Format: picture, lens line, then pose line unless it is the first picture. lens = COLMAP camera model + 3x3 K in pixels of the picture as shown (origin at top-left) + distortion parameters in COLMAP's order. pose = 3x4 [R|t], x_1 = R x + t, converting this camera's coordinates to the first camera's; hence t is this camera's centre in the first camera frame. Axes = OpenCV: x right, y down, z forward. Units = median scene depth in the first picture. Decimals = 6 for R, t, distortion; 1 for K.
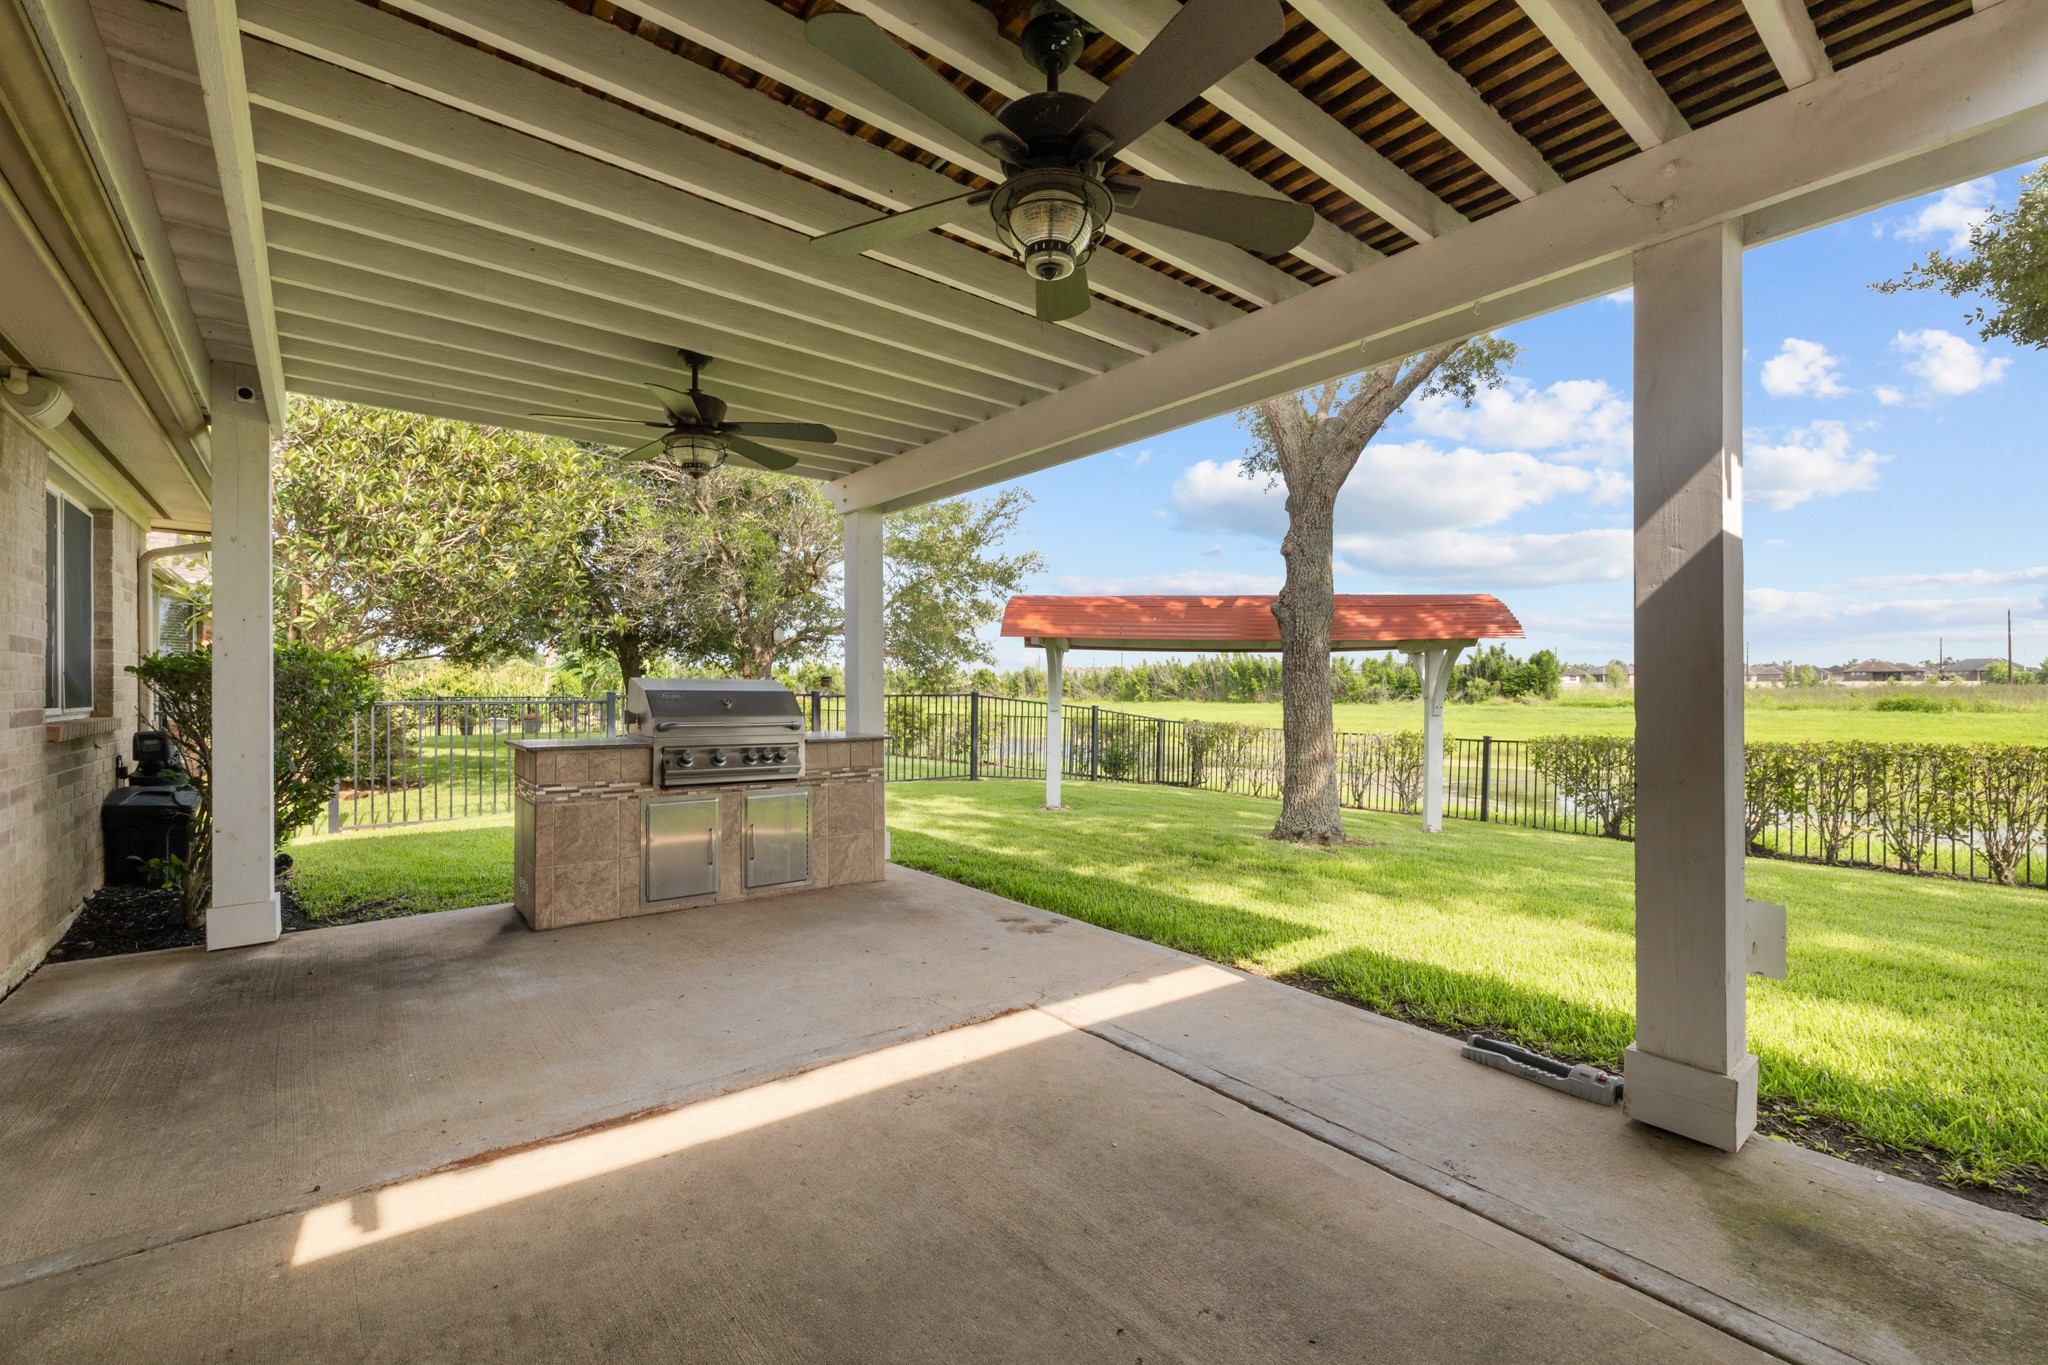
lens RADIAL K [[871.7, 0, 1024.8], [0, 871.7, 686.2], [0, 0, 1]] dist [0.002823, 0.000077]
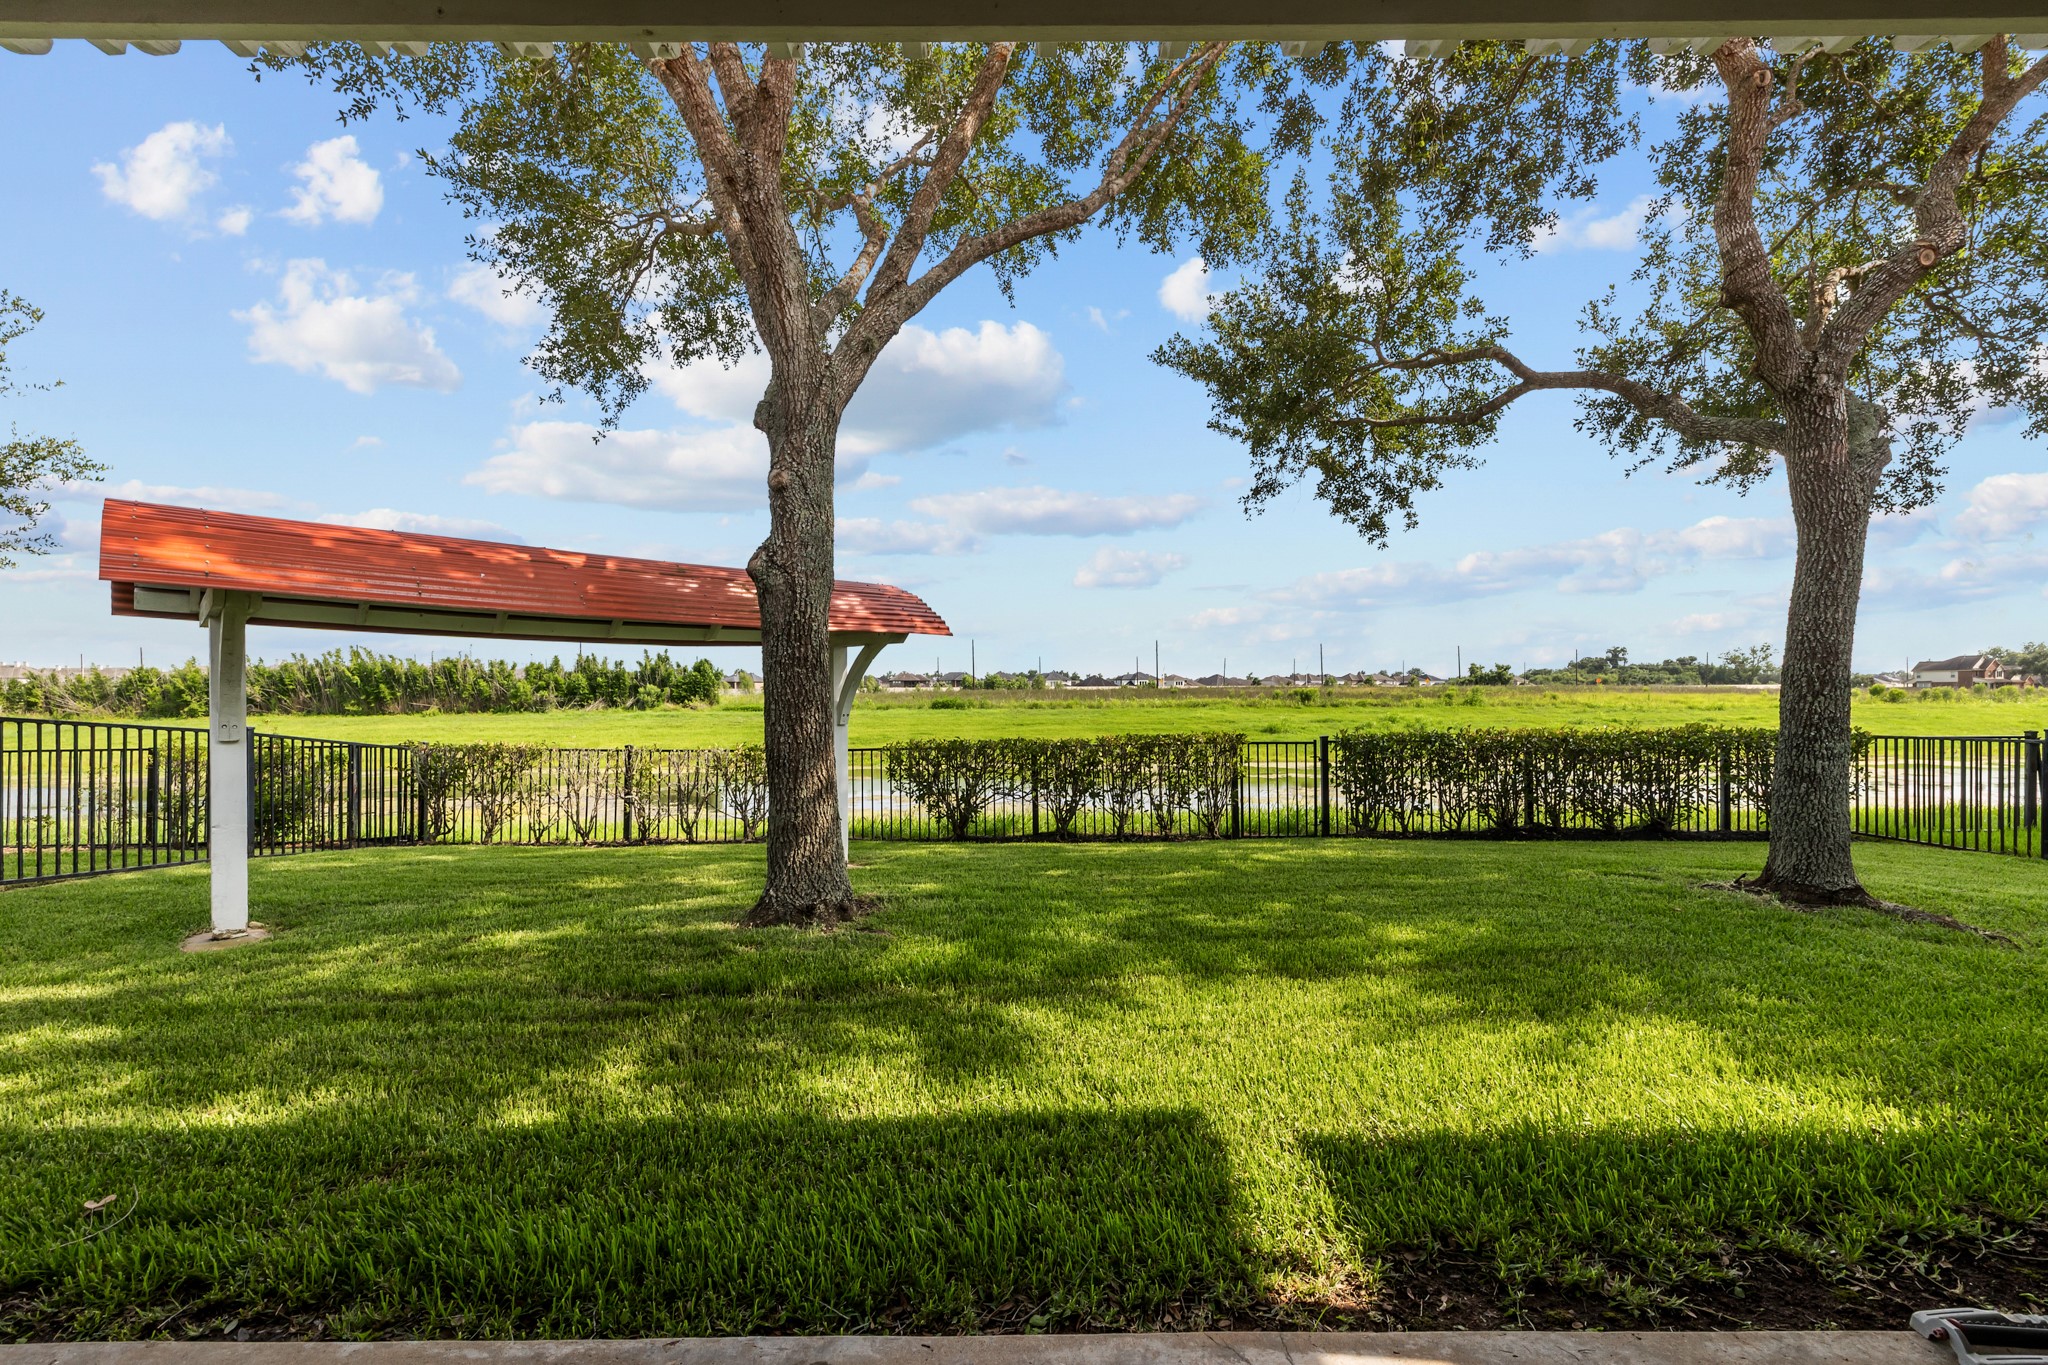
lens RADIAL K [[871.7, 0, 1020.3], [0, 871.7, 699.2], [0, 0, 1]] dist [0.002823, 0.000077]
pose [[0.618712, -0.011383, 0.785536, -0.050254], [0.005895, 0.999934, 0.009847, 0.000939], [-0.785596, -0.001462, 0.618738, 0.212498]]
